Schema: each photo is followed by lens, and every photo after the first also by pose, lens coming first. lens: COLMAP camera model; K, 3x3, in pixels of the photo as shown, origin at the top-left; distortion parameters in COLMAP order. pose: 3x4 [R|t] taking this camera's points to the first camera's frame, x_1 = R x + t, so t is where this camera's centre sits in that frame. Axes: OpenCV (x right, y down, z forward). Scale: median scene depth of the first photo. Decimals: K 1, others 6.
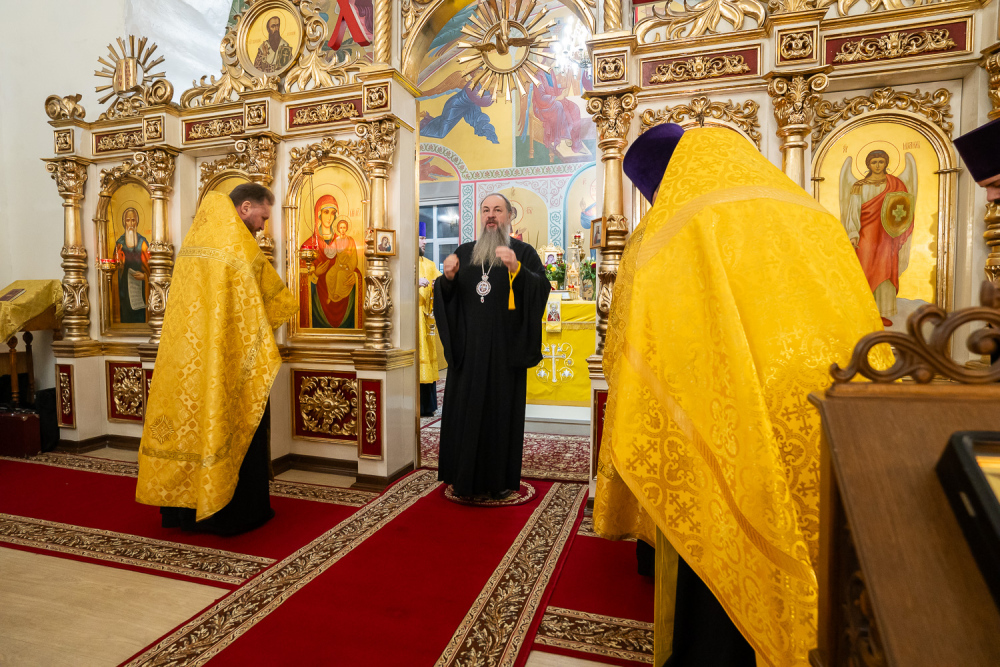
lens RADIAL K [[535.3, 0, 500.0], [0, 535.3, 333.5], [0, 0, 1]] dist [-0.068927, 0.038409]
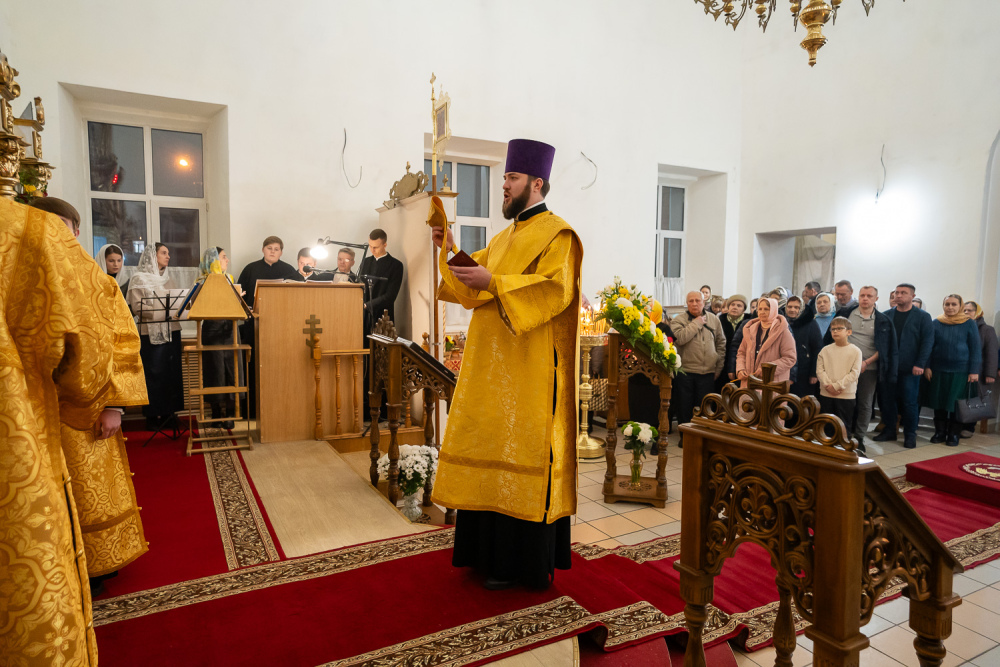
lens RADIAL K [[625.1, 0, 500.0], [0, 625.1, 333.5], [0, 0, 1]] dist [0.001677, 0.000182]
pose [[-0.716890, -0.055016, 0.695012, -0.750226], [0.029462, 0.993601, 0.109041, -0.105232], [-0.696563, 0.098646, -0.710682, 0.840893]]
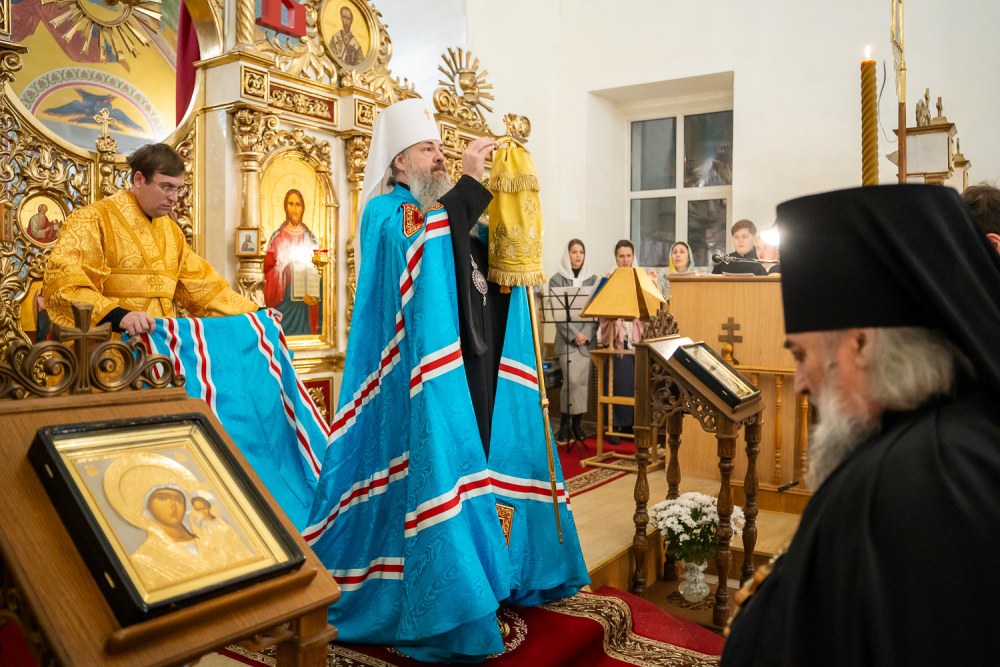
lens RADIAL K [[814.1, 0, 500.0], [0, 814.1, 333.5], [0, 0, 1]] dist [-0.087139, 0.043397]
pose [[0.275788, -0.034328, 0.960605, -0.928595], [0.038634, 0.998950, 0.024607, -0.024077], [-0.960442, 0.030326, 0.276825, 0.084087]]
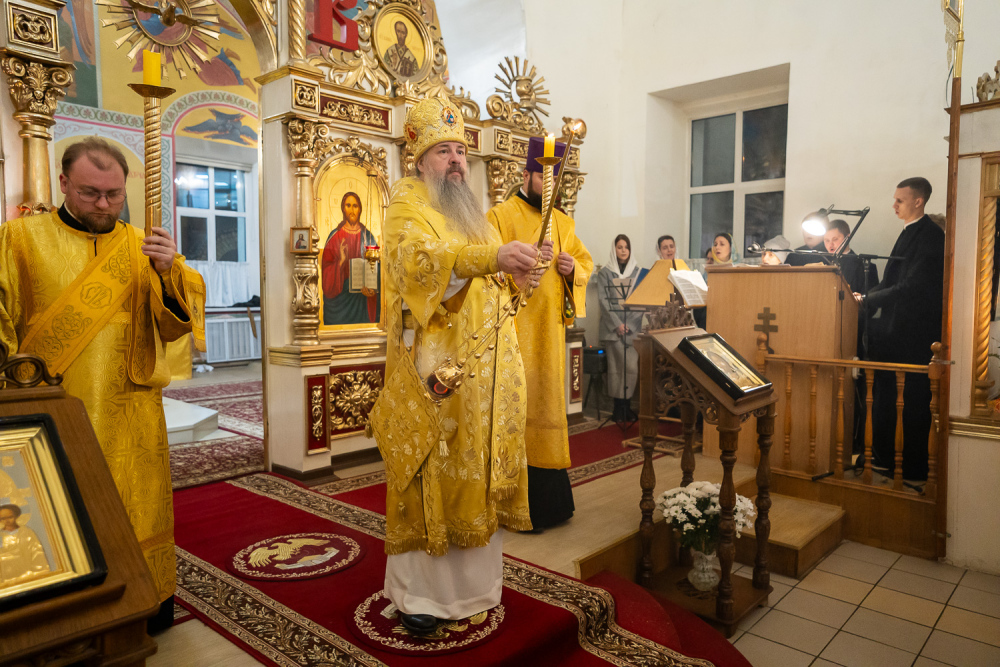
lens RADIAL K [[702.5, 0, 500.0], [0, 702.5, 333.5], [0, 0, 1]] dist [0.003514, 0.008722]
pose [[0.425948, -0.054626, 0.903097, -0.791427], [0.039794, 0.998341, 0.041618, -0.026268], [-0.903872, 0.018211, 0.427415, -0.023119]]
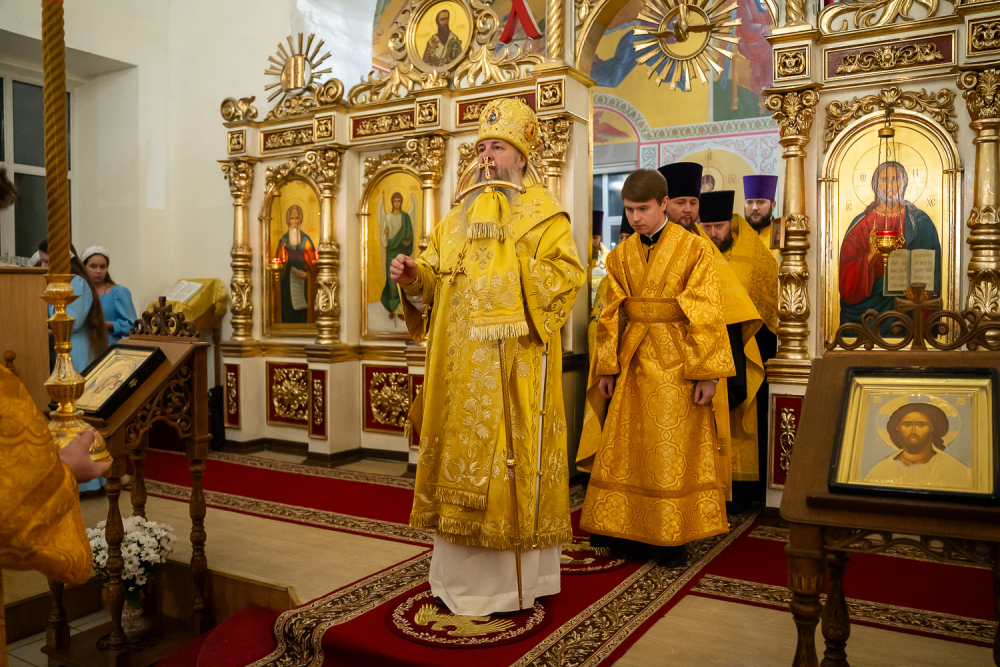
lens RADIAL K [[814.1, 0, 500.0], [0, 814.1, 333.5], [0, 0, 1]] dist [-0.087139, 0.043397]
pose [[0.970178, 0.010420, -0.242170, 0.039437], [-0.014548, 0.999778, -0.015267, 0.018931], [0.241957, 0.018335, 0.970114, -0.424170]]
